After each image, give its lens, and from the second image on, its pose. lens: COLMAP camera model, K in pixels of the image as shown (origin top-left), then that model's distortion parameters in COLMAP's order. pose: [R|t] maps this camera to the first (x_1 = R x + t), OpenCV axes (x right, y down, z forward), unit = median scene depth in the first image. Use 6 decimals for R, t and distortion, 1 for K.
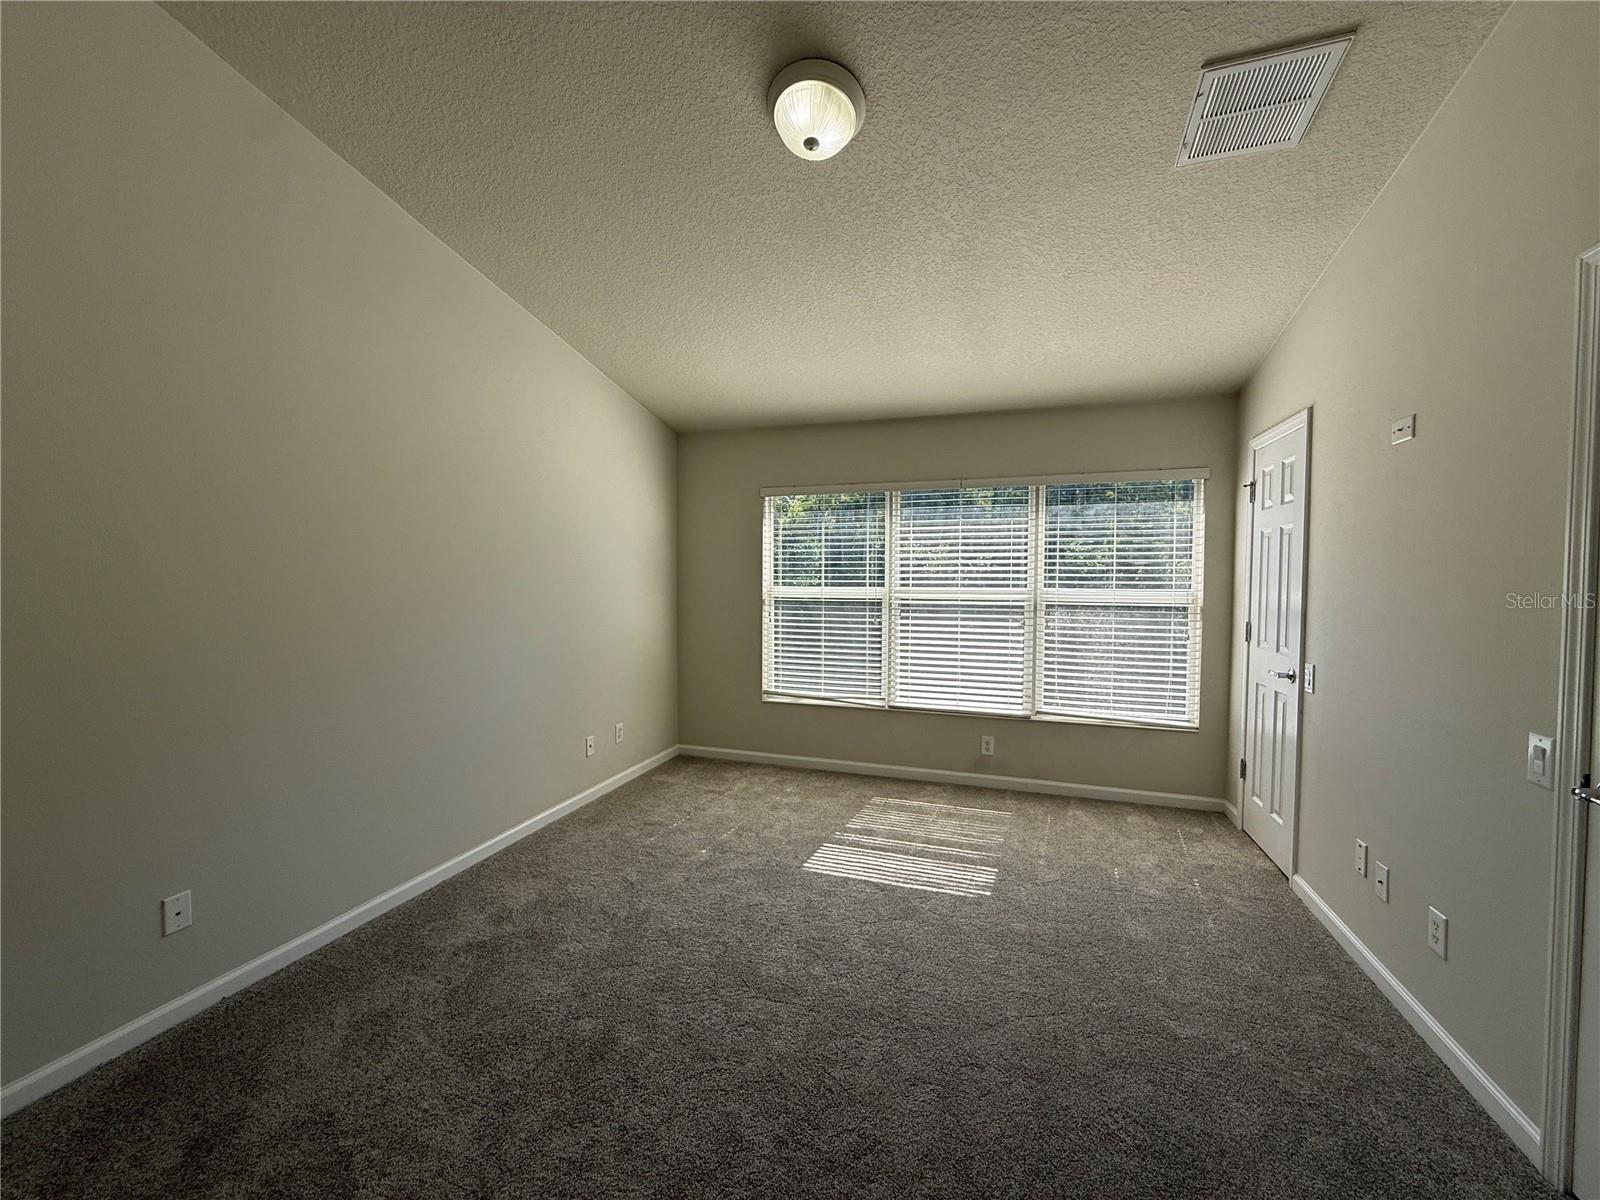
lens RADIAL K [[638.1, 0, 793.8], [0, 638.1, 600.3], [0, 0, 1]] dist [-0.000921, 0.000090]
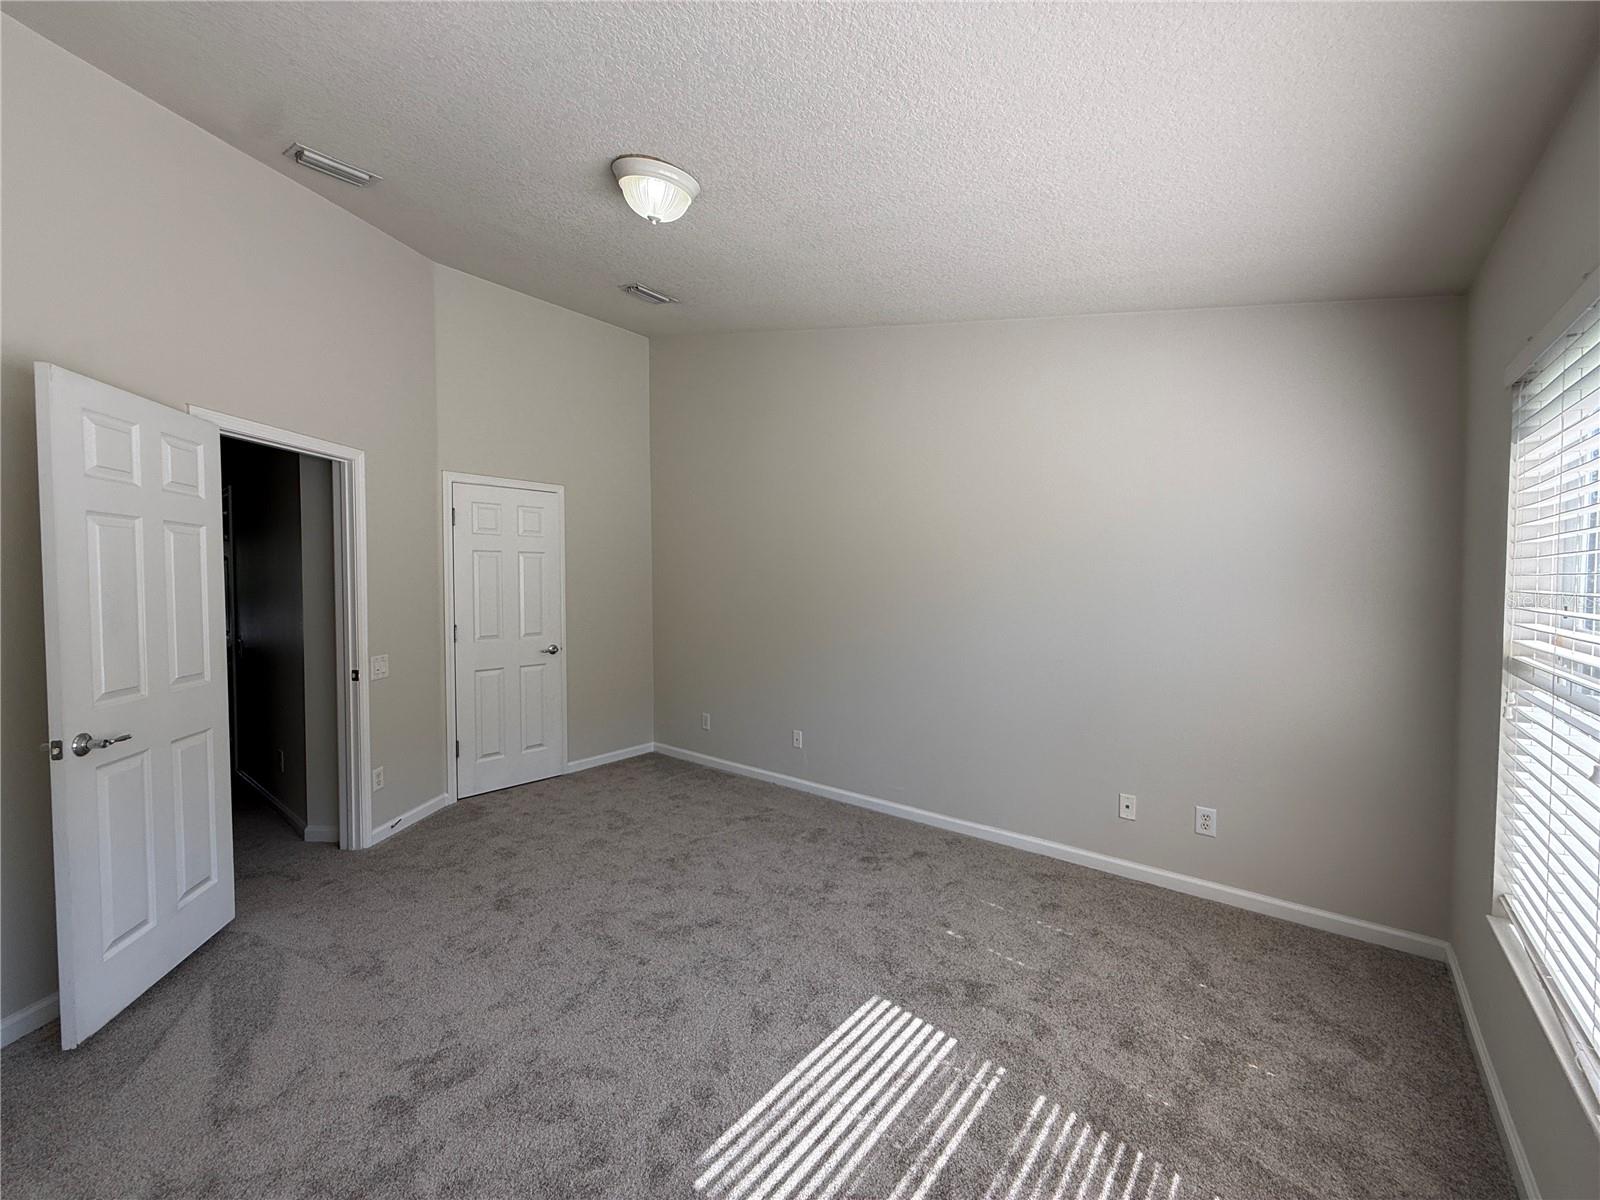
lens RADIAL K [[636.4, 0, 798.4], [0, 636.4, 596.4], [0, 0, 1]] dist [0.001362, 0.000181]
pose [[-0.344648, 0.026591, -0.938355, 0.557297], [-0.038553, 0.998354, 0.042451, -0.047351], [0.937940, 0.050807, -0.343055, 0.897146]]
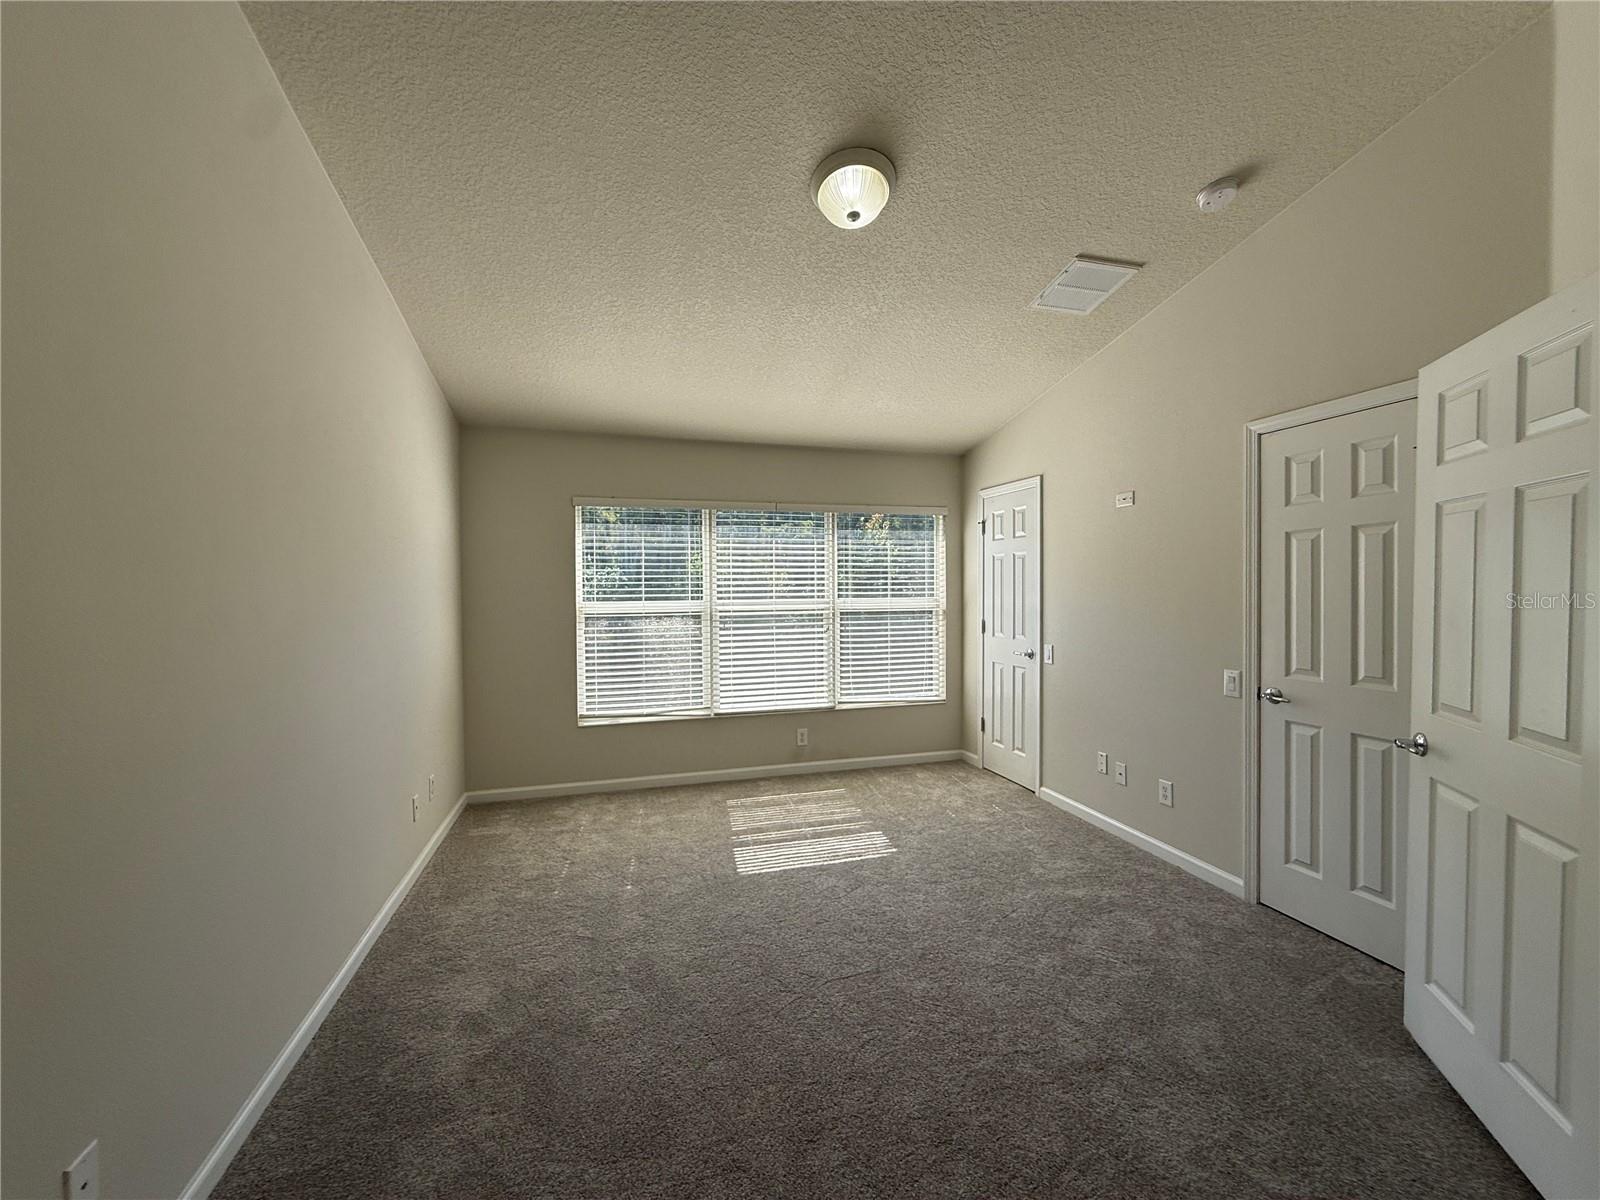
lens RADIAL K [[638.1, 0, 793.8], [0, 638.1, 600.3], [0, 0, 1]] dist [-0.000921, 0.000090]
pose [[0.820031, -0.021304, 0.571923, -0.390904], [0.031948, 0.999453, -0.008577, -0.008559], [-0.571427, 0.025305, 0.820263, 0.072048]]
